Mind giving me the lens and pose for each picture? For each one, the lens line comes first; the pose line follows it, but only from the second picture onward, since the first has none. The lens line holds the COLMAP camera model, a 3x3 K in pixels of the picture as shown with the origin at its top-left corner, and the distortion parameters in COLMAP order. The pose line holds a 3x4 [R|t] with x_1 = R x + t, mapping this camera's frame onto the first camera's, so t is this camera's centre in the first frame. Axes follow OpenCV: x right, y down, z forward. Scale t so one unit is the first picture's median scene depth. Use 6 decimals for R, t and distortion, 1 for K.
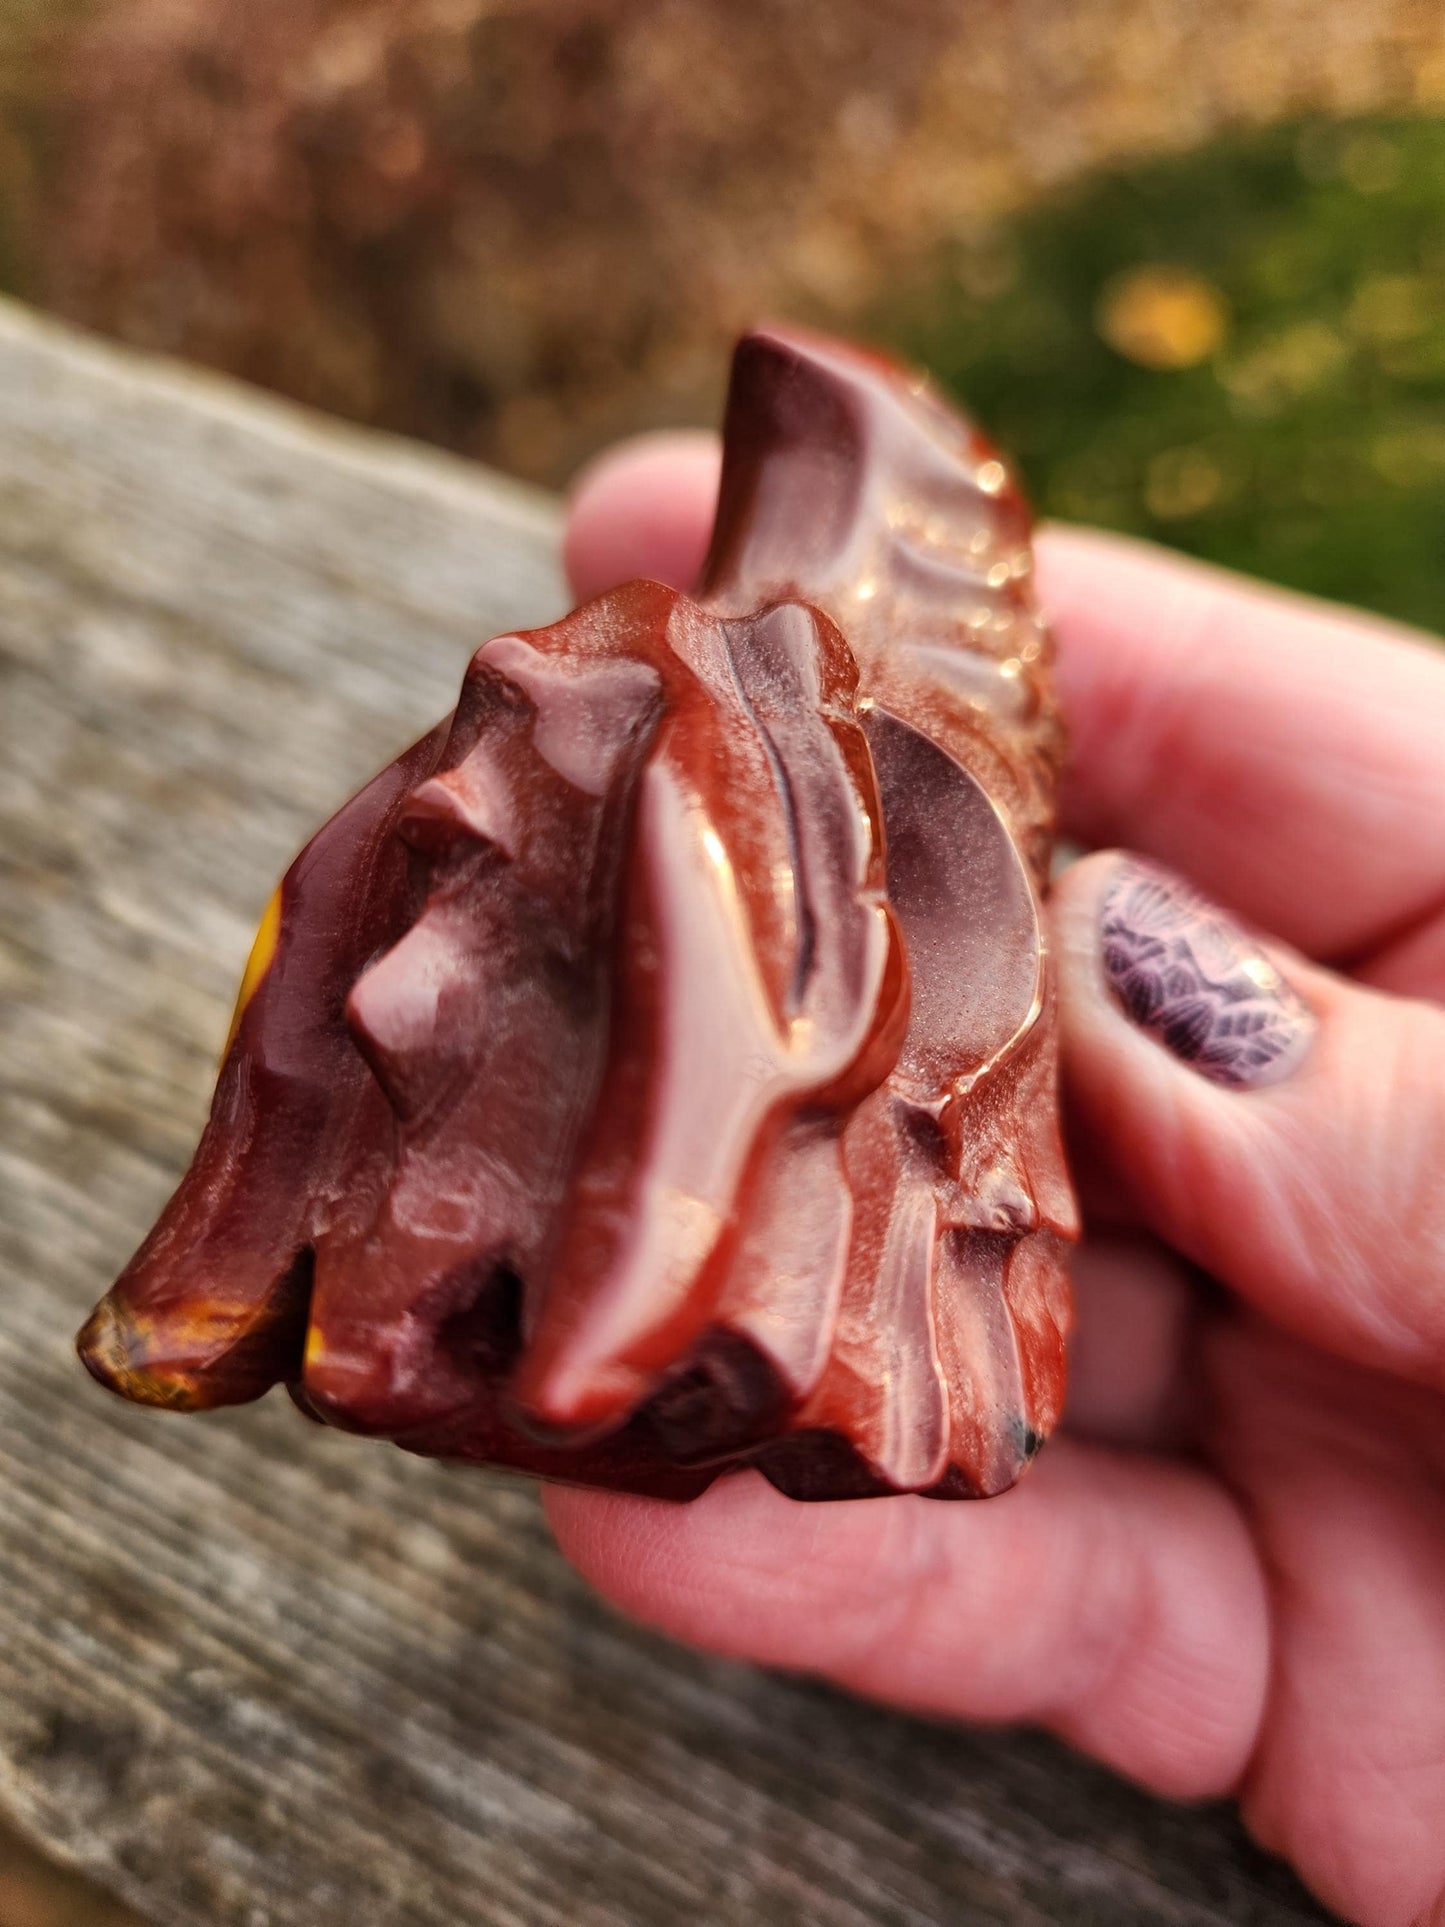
lens RADIAL K [[1465.4, 0, 748.0], [0, 1465.4, 962.5], [0, 0, 1]] dist [-0.052599, -0.002811]
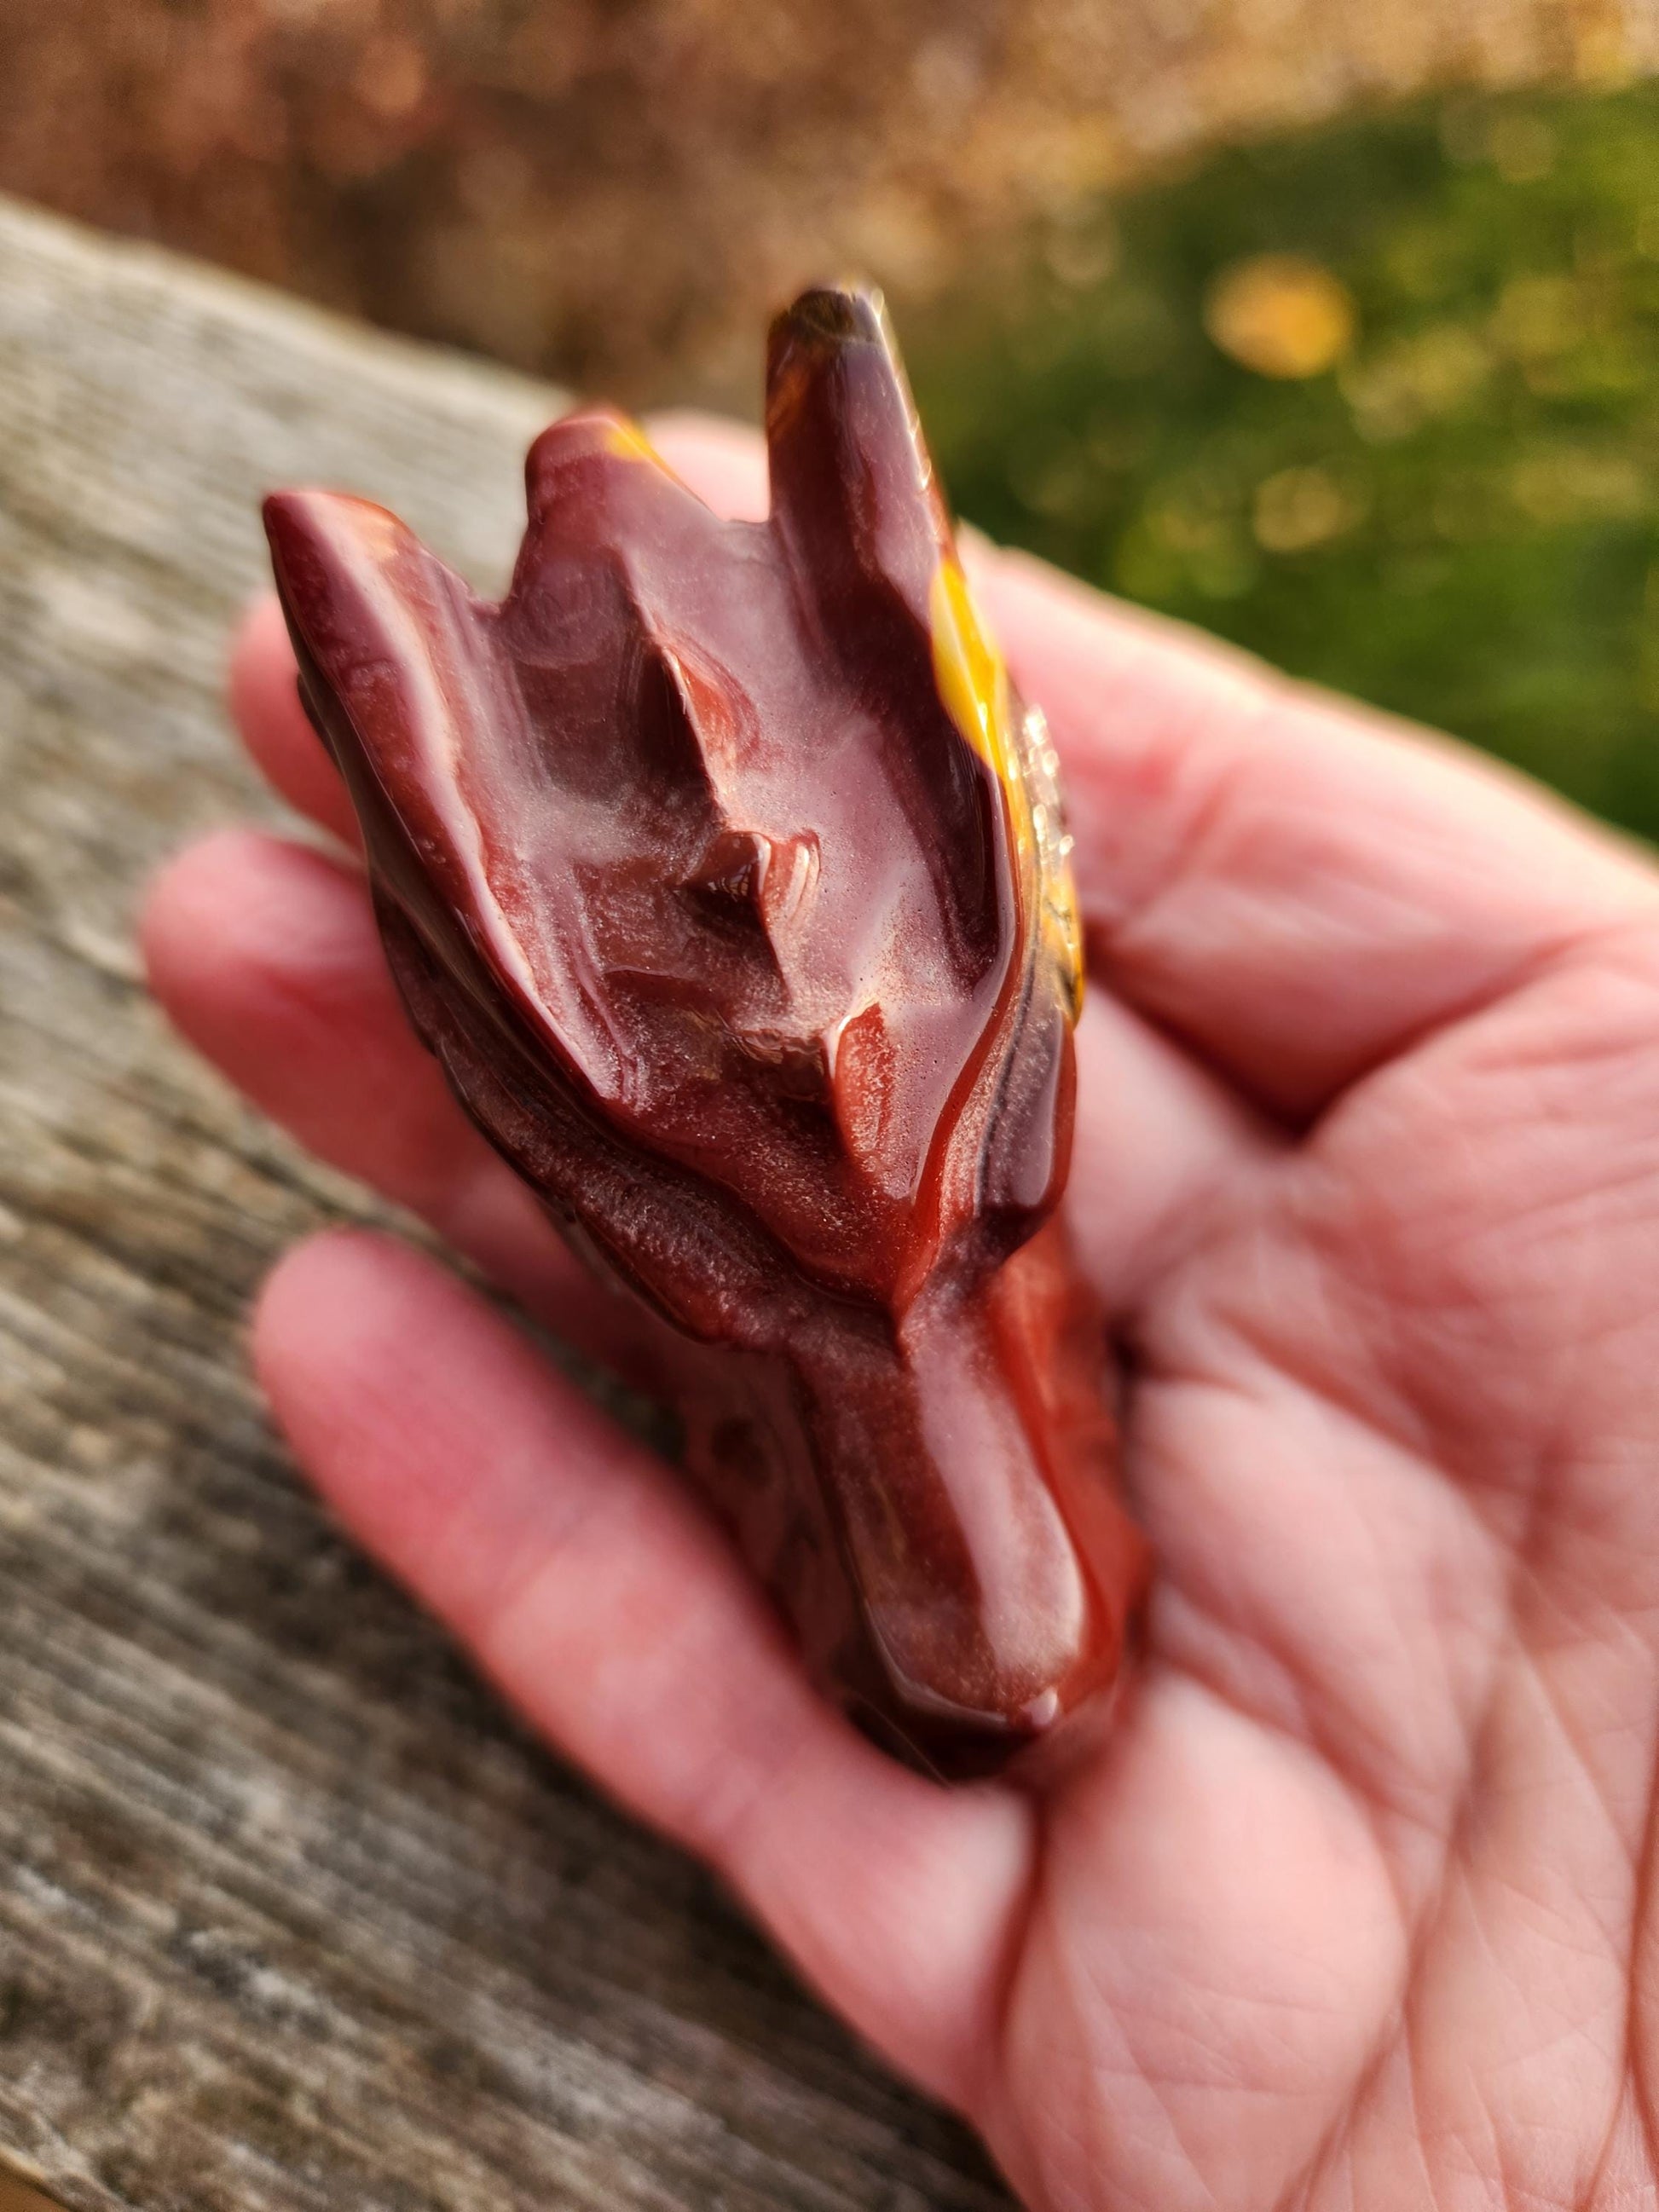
lens RADIAL K [[1670.5, 0, 879.5], [0, 1670.5, 1125.1], [0, 0, 1]] dist [-0.046377, -0.005994]
pose [[0.998311, 0.017006, 0.055553, -0.075533], [-0.019491, 0.998819, 0.044498, 0.015268], [-0.054731, -0.045505, 0.997464, 0.122128]]
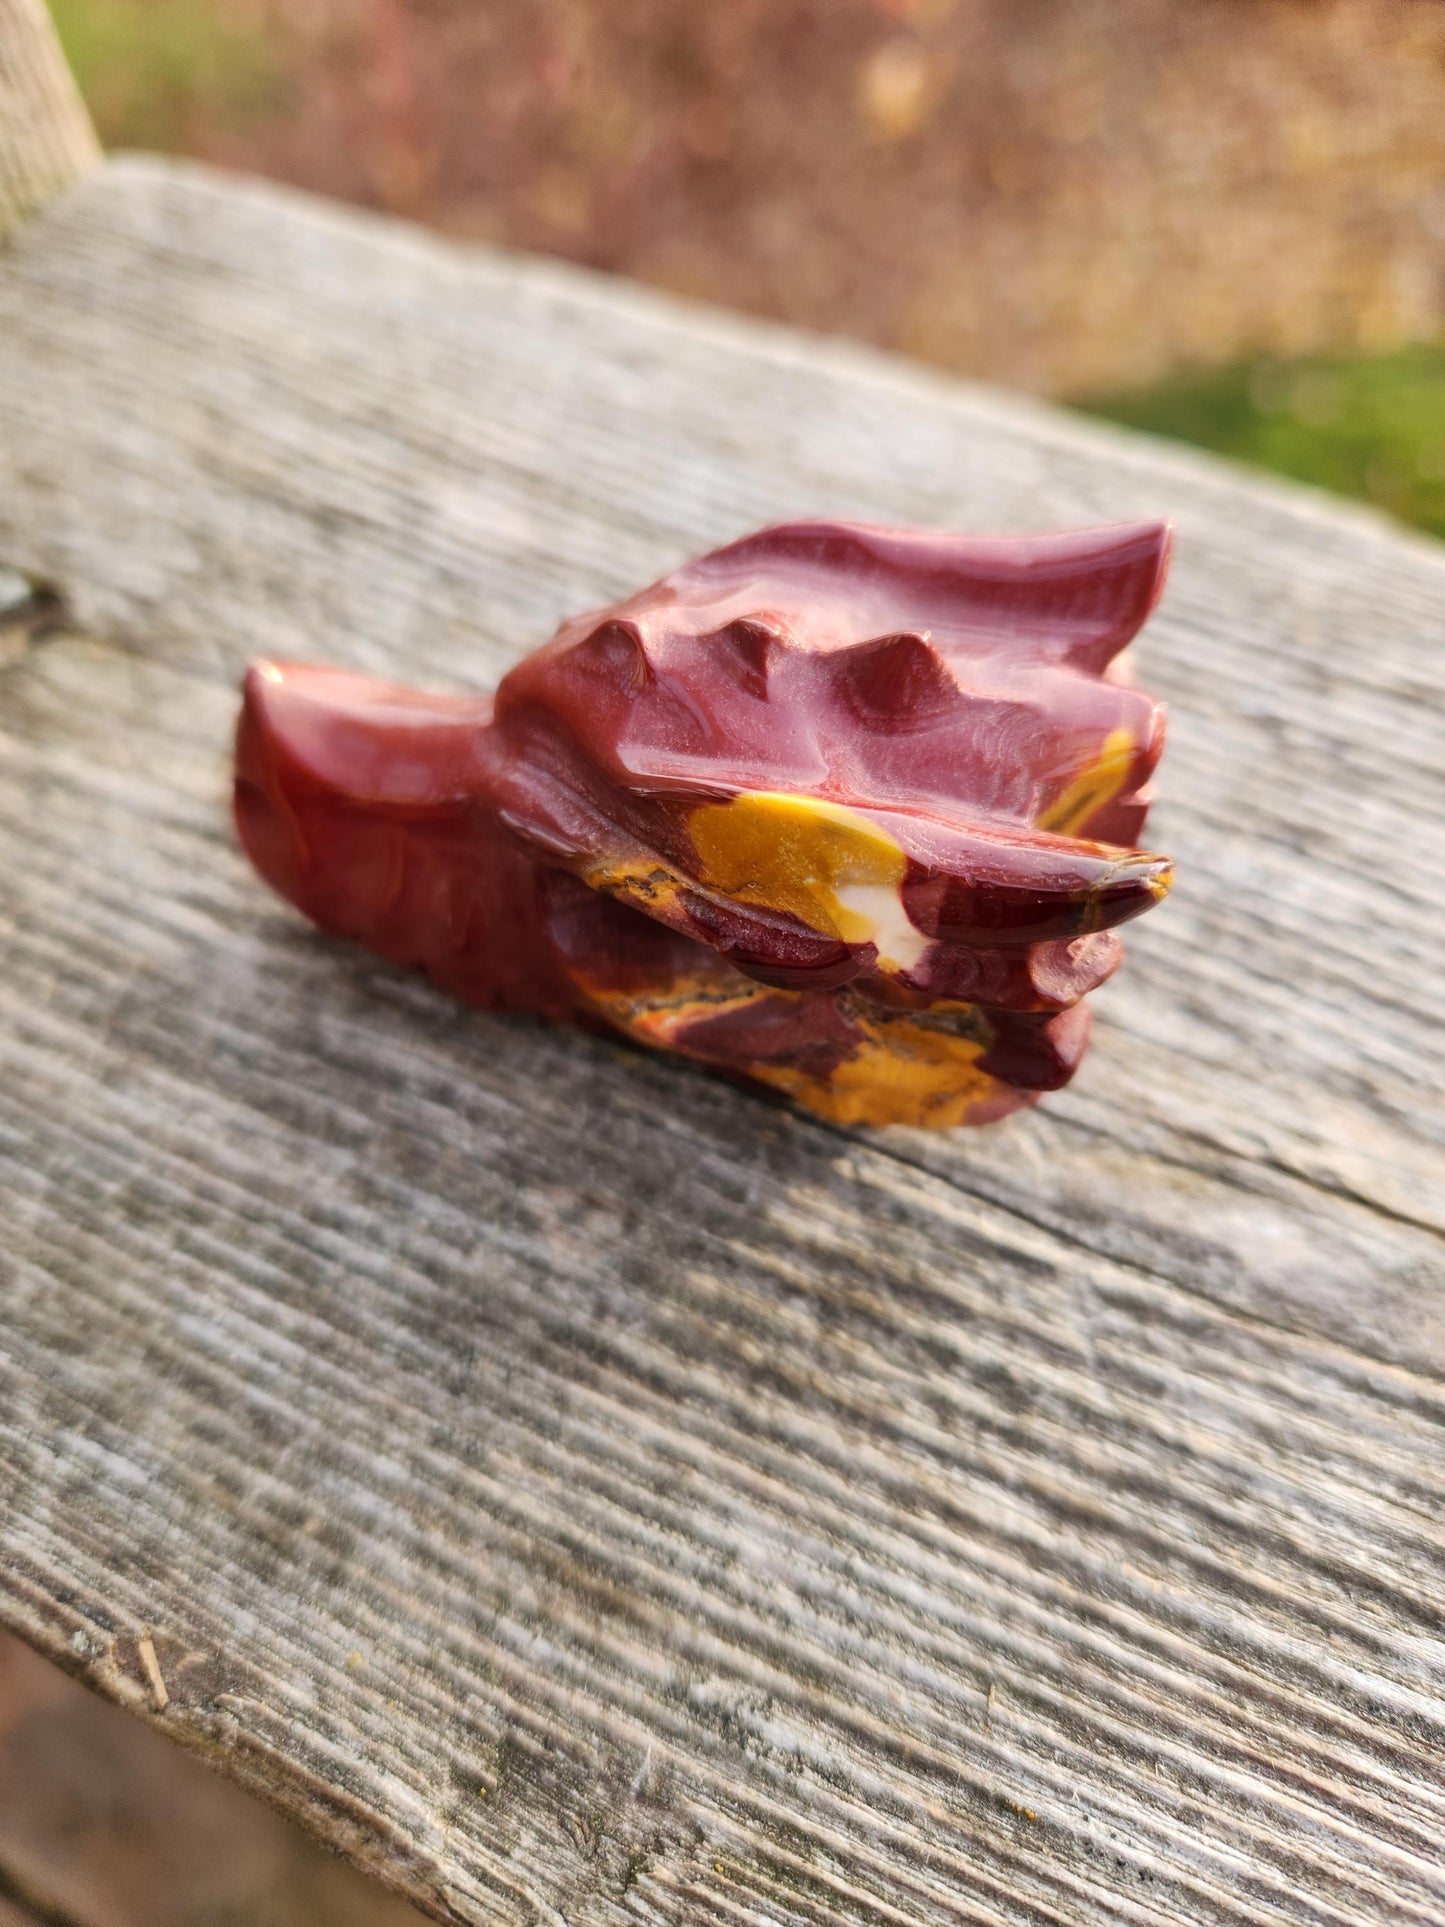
lens RADIAL K [[1451.3, 0, 769.8], [0, 1451.3, 952.1], [0, 0, 1]] dist [-0.043430, -0.011002]
pose [[0.999370, 0.014105, 0.032577, -0.375846], [-0.009551, 0.990671, -0.135942, 0.222420], [-0.034190, 0.135546, 0.990181, 0.221102]]
